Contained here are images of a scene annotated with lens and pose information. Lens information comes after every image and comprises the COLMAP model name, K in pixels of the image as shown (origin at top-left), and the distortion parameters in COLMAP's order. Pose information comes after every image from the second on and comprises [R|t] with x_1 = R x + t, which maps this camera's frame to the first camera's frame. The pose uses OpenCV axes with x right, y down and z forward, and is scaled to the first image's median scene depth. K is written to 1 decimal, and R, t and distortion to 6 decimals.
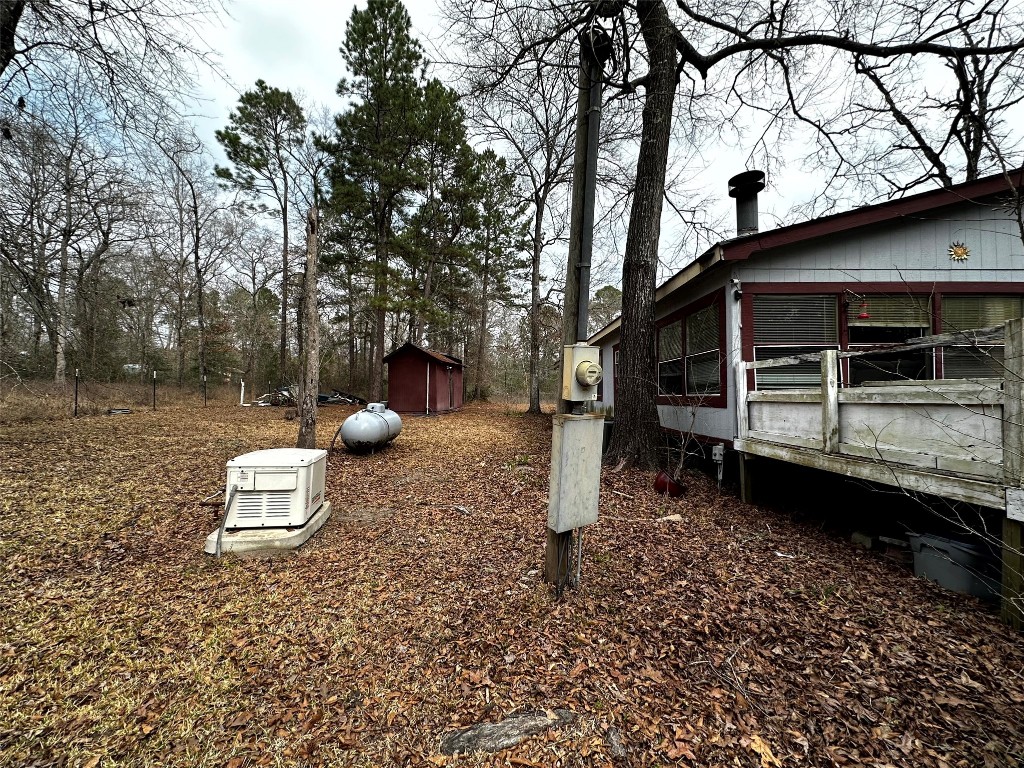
lens RADIAL K [[407.3, 0, 509.8], [0, 407.3, 381.7], [0, 0, 1]] dist [-0.000507, 0.000564]
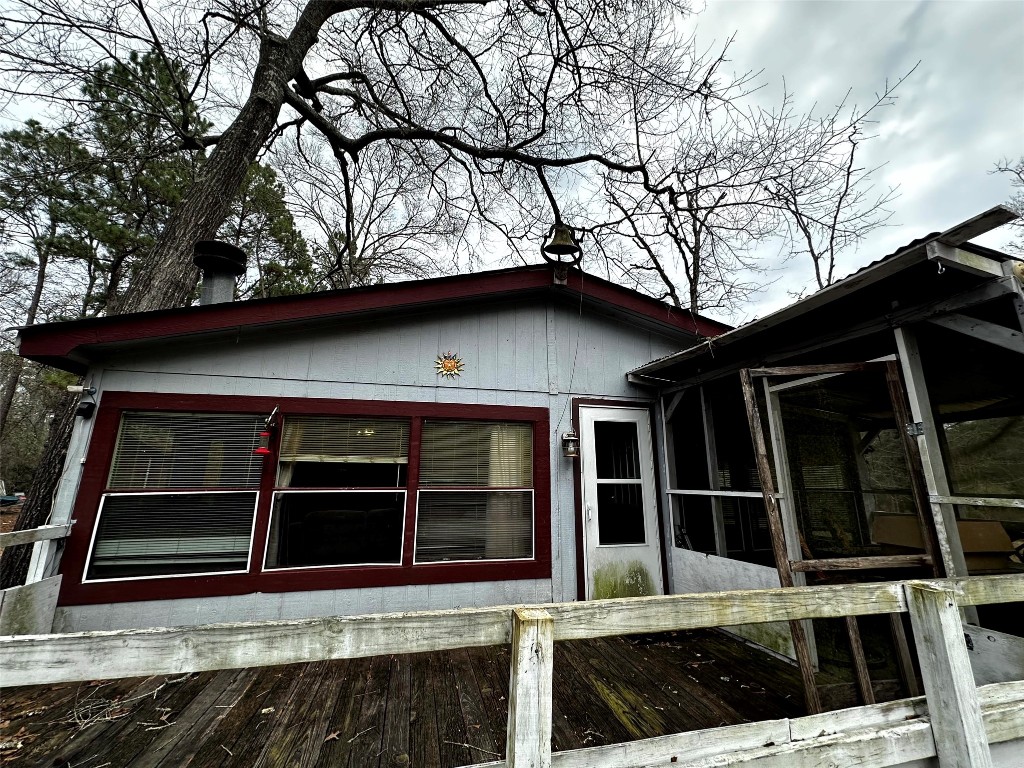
lens RADIAL K [[407.3, 0, 509.8], [0, 407.3, 381.7], [0, 0, 1]] dist [-0.000507, 0.000564]
pose [[0.975899, 0.054319, 0.211355, 1.033401], [-0.010983, 0.979524, -0.201030, -0.131623], [-0.217947, 0.193863, 0.956512, 0.240022]]
